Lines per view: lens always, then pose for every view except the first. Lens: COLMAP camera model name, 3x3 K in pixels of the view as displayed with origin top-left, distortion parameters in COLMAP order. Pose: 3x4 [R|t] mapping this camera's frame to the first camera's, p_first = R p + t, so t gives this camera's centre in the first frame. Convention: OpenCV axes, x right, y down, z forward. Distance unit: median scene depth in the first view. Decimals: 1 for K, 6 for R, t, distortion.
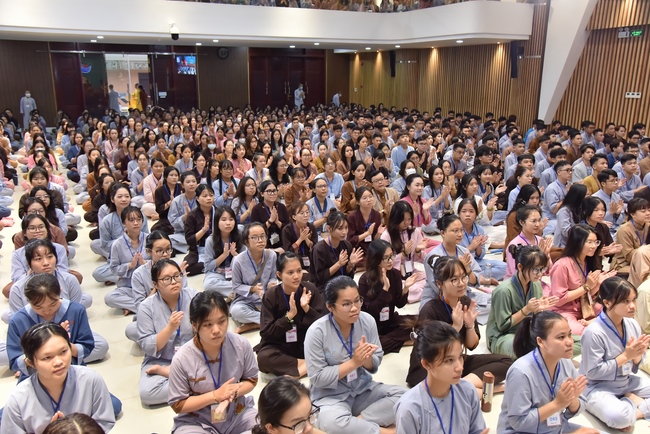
lens RADIAL K [[551.4, 0, 325.0], [0, 551.4, 217.0], [0, 0, 1]] dist [0.065742, 0.009307]
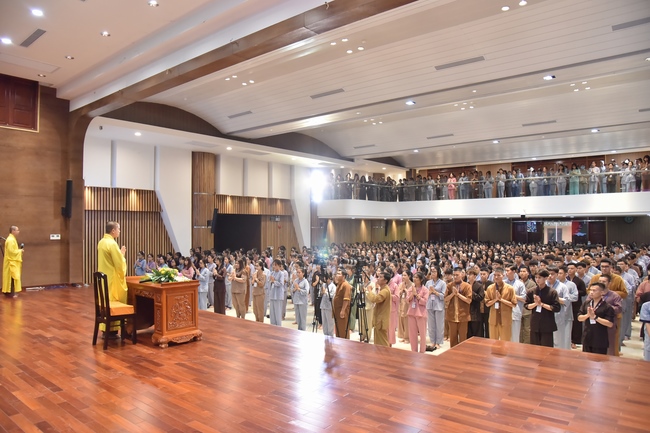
lens RADIAL K [[443.2, 0, 325.0], [0, 443.2, 216.5], [0, 0, 1]] dist [-0.034347, 0.003968]
pose [[0.424496, -0.028432, -0.904983, 1.488191], [-0.218126, 0.966858, -0.132691, -0.103443], [0.878763, 0.253727, 0.404226, 0.328289]]
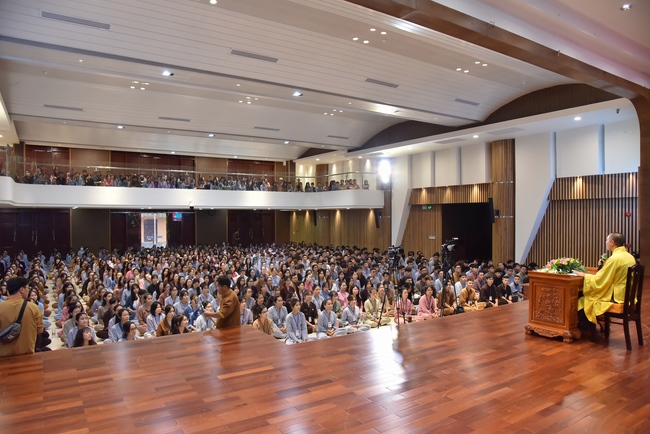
lens RADIAL K [[443.2, 0, 325.0], [0, 443.2, 217.0], [0, 0, 1]] dist [-0.034347, 0.003968]
pose [[0.994173, -0.010928, 0.107243, 0.009331], [0.036823, 0.969432, -0.242580, 0.056648], [-0.101314, 0.245115, 0.964186, -0.353959]]
